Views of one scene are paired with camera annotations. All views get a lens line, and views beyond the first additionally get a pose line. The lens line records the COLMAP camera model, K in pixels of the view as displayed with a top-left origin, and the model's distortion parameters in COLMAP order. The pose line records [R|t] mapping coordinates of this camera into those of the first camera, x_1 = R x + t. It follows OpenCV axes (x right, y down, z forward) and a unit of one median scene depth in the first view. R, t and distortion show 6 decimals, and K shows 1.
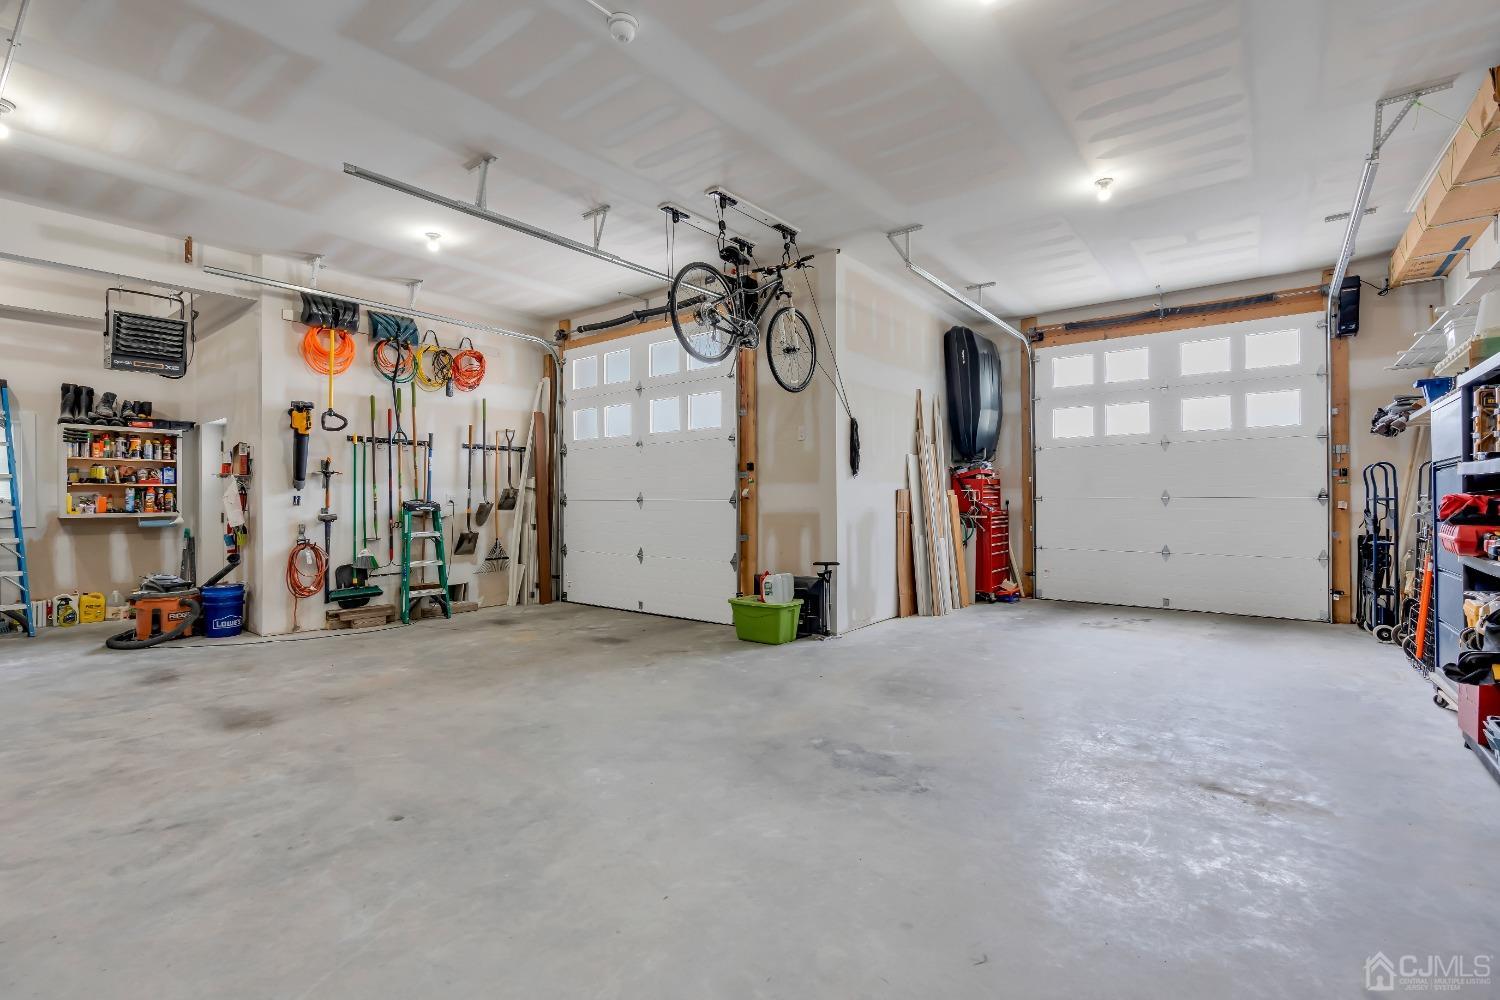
lens RADIAL K [[683.2, 0, 749.4], [0, 683.2, 492.3], [0, 0, 1]] dist [-0.001629, 0.000066]
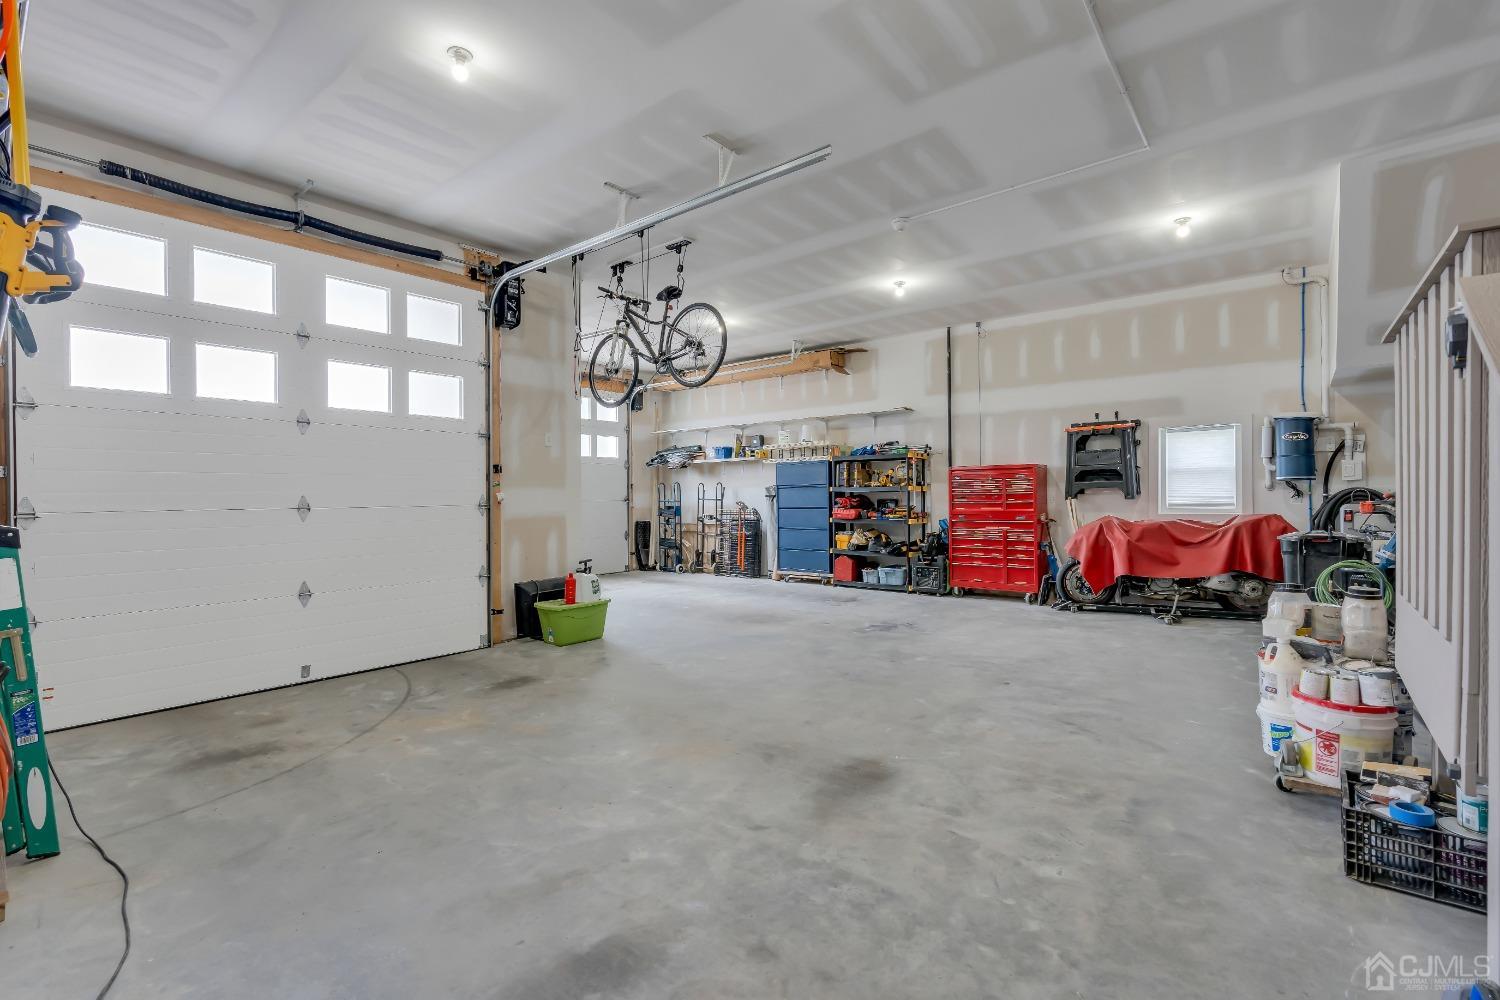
lens RADIAL K [[661.2, 0, 763.3], [0, 661.2, 496.1], [0, 0, 1]] dist [-0.002314, -0.000121]
pose [[0.015404, -0.000814, 0.999881, -1.856400], [-0.003837, 0.999992, 0.000873, -0.006305], [-0.999874, -0.003850, 0.015401, 1.332901]]
